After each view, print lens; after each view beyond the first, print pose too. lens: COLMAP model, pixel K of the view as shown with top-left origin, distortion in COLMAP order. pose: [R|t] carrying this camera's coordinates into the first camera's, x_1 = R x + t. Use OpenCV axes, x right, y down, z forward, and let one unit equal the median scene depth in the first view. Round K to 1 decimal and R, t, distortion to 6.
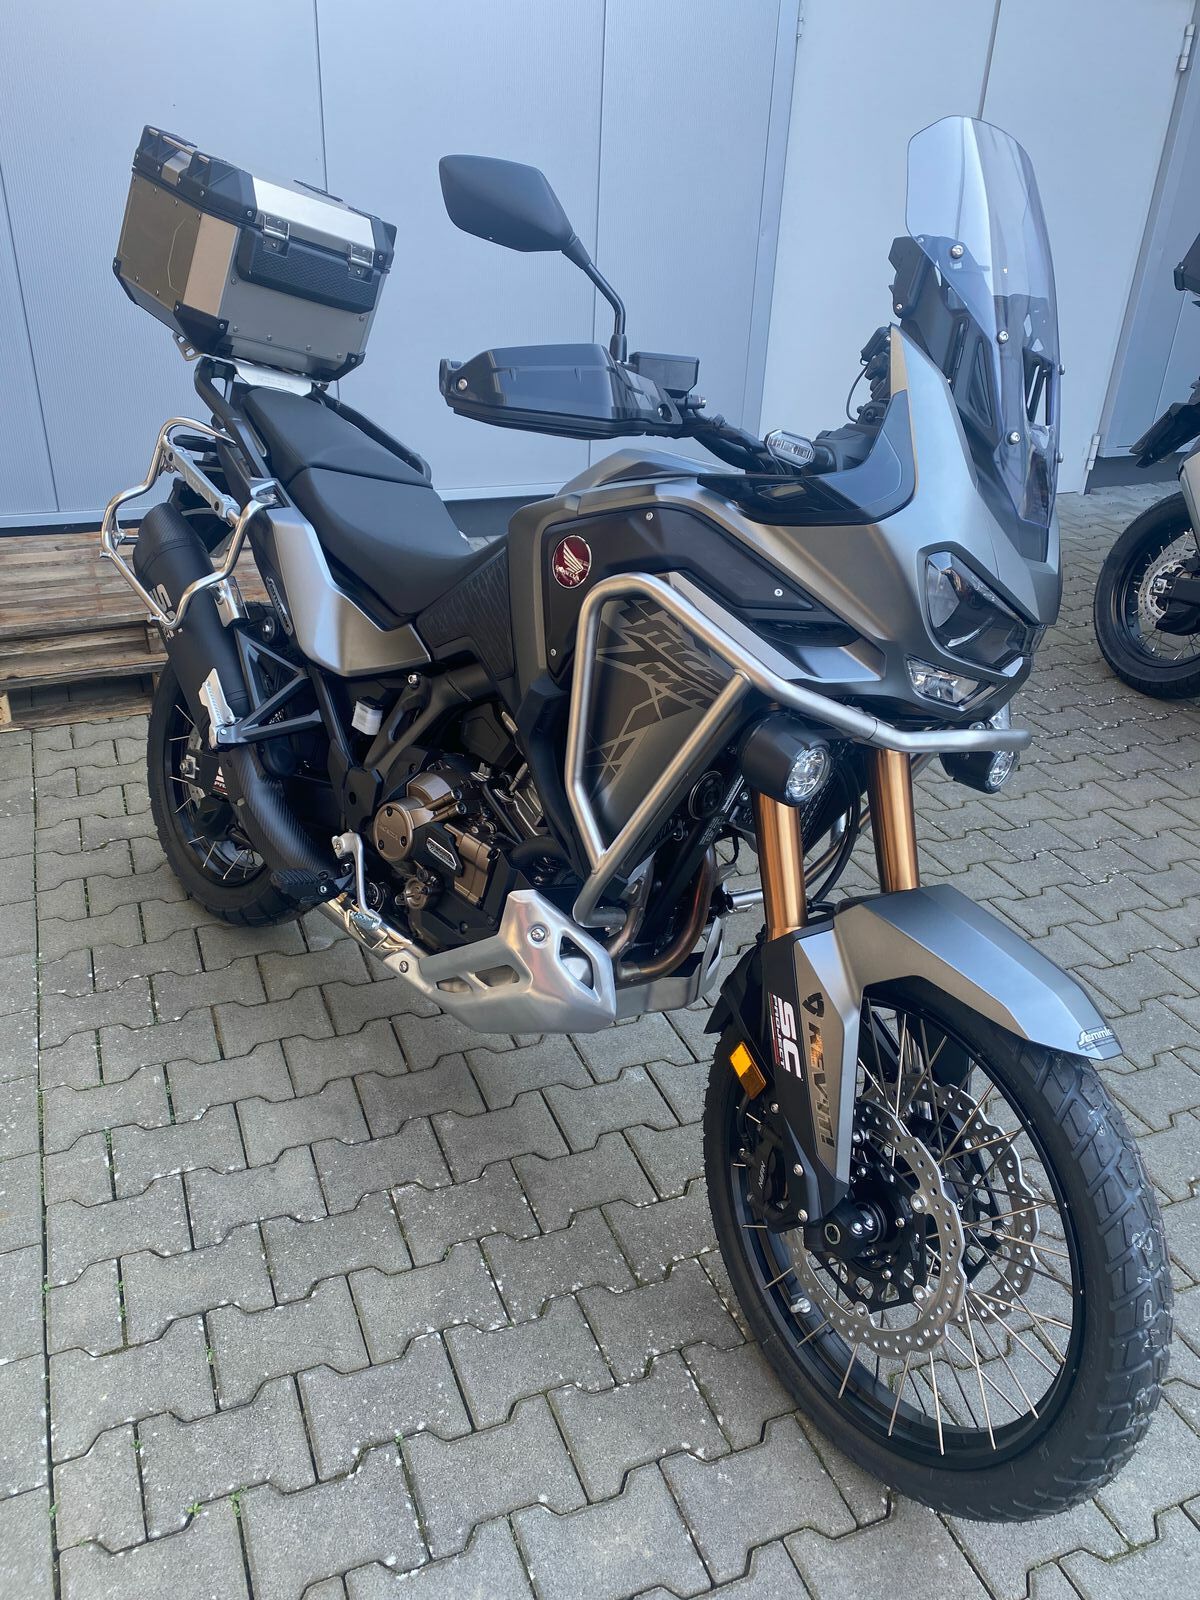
lens RADIAL K [[1215.8, 0, 600.0], [0, 1215.8, 800.0], [0, 0, 1]] dist [0.003596, -0.004418]
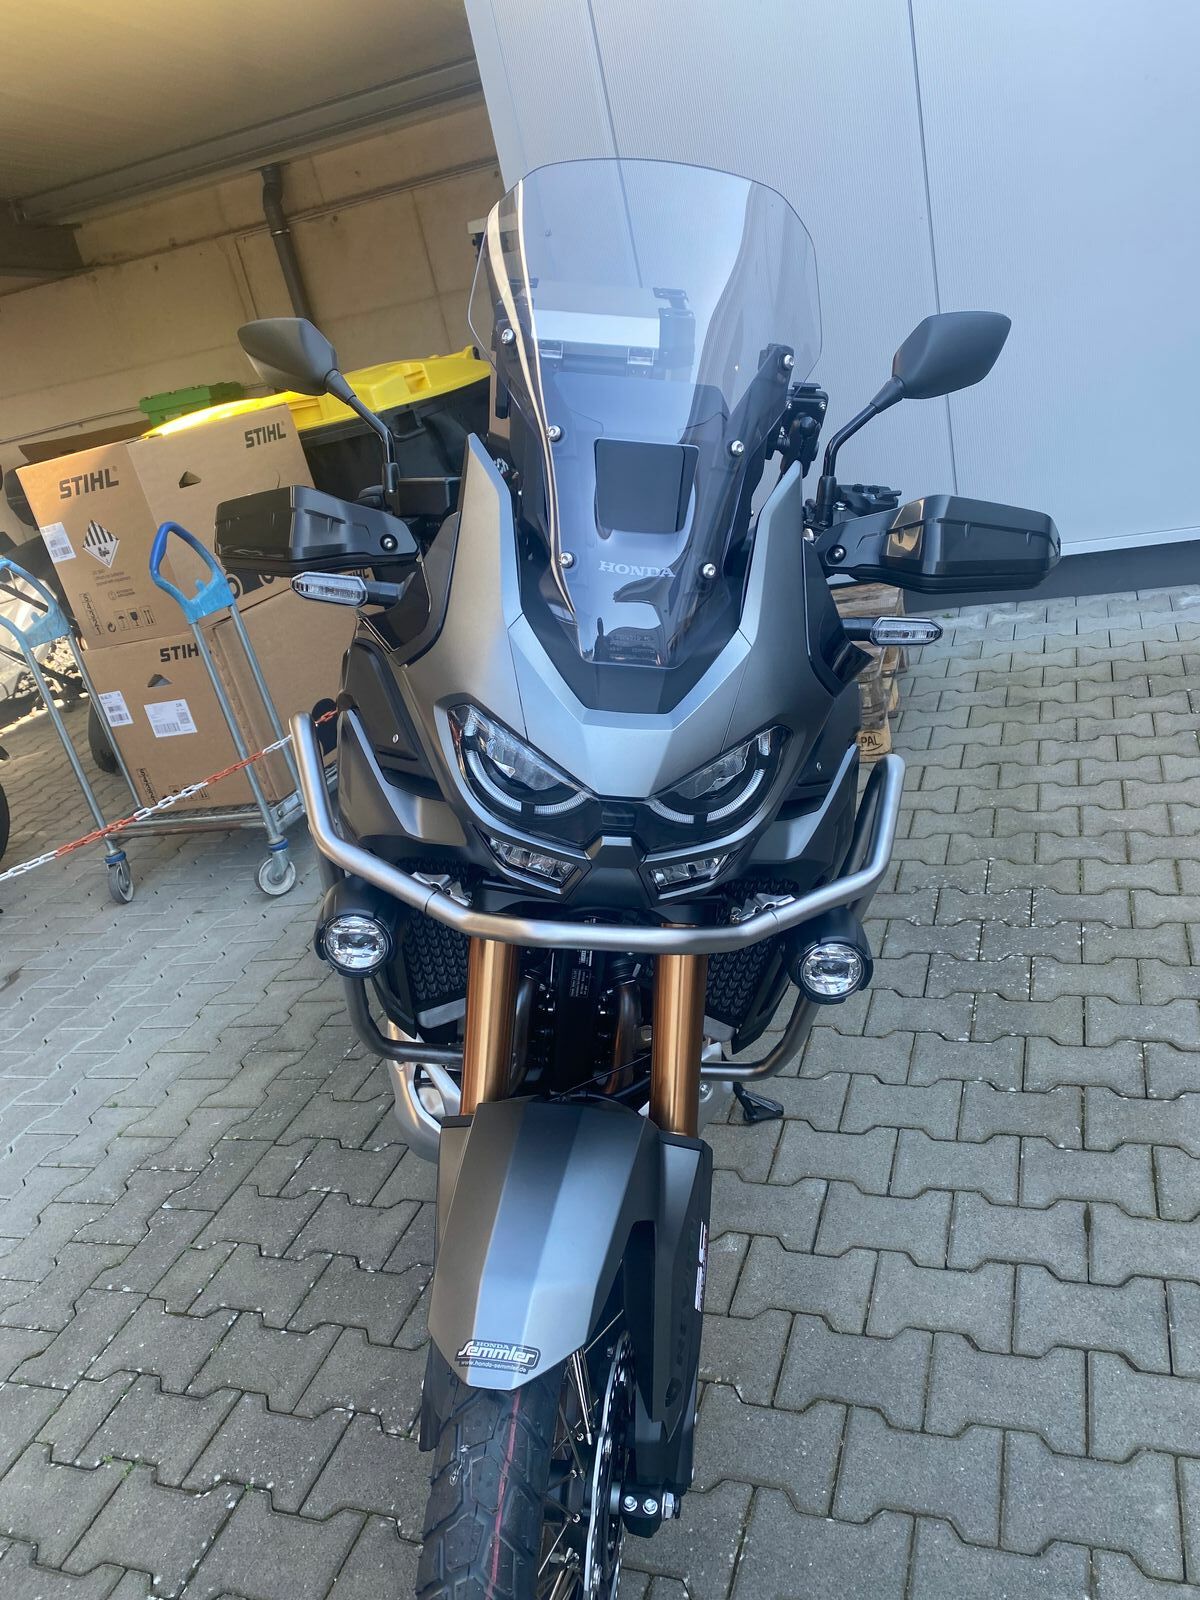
lens RADIAL K [[1215.8, 0, 600.0], [0, 1215.8, 800.0], [0, 0, 1]] dist [0.003596, -0.004418]
pose [[0.721659, 0.083381, -0.687209, 0.706116], [-0.092992, 0.995398, 0.023120, -0.137484], [0.685974, 0.047220, 0.726092, 0.353986]]
